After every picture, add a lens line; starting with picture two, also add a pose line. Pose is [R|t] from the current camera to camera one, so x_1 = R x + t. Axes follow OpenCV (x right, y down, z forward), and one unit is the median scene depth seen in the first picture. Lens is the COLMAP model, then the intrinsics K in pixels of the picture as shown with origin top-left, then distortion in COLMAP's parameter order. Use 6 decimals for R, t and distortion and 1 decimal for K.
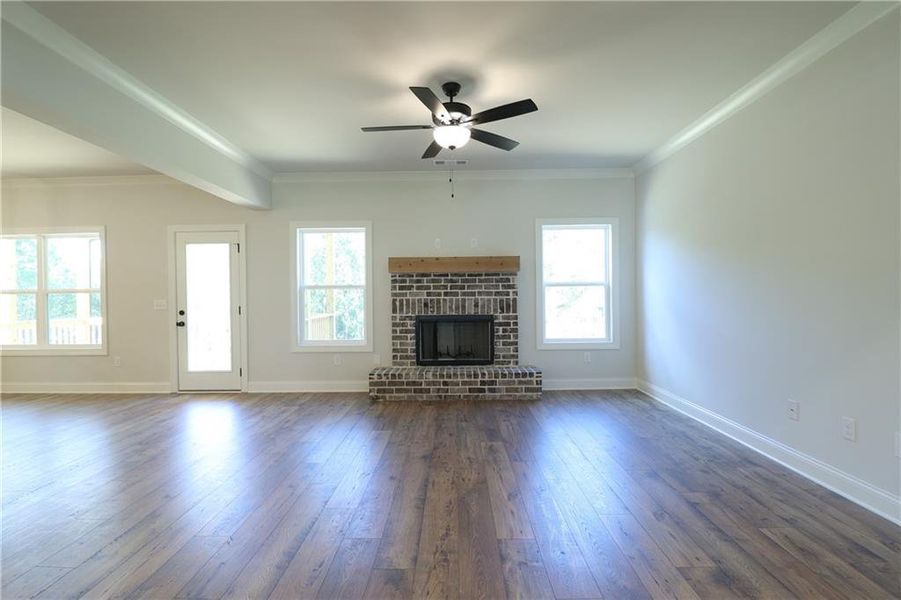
lens RADIAL K [[418.2, 0, 448.4], [0, 418.2, 298.0], [0, 0, 1]] dist [-0.001919, -0.012020]
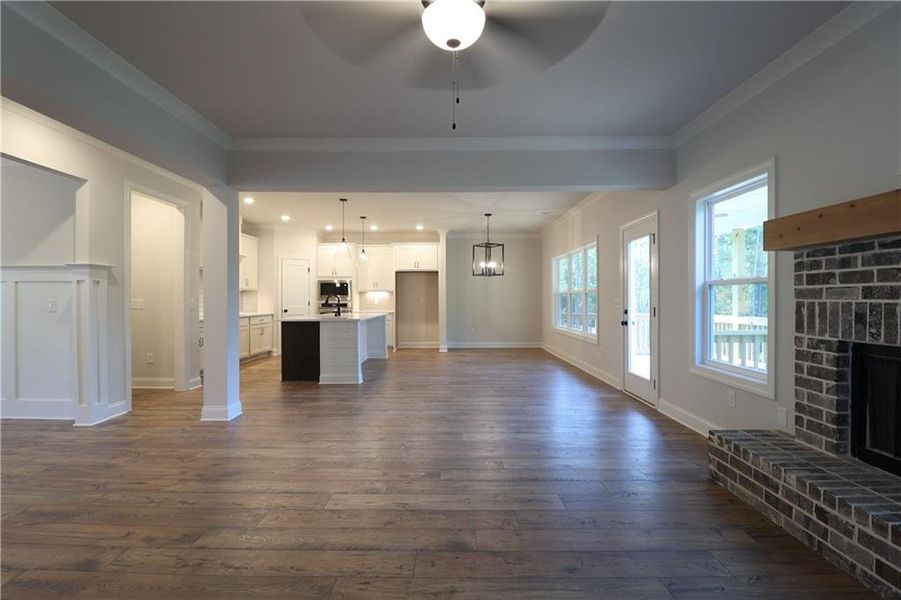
lens RADIAL K [[418.2, 0, 448.4], [0, 418.2, 298.0], [0, 0, 1]] dist [-0.001919, -0.012020]
pose [[0.013767, 0.010292, -0.999852, 0.351502], [-0.005002, 0.999935, 0.010224, -0.005660], [0.999893, 0.004860, 0.013817, 0.582658]]
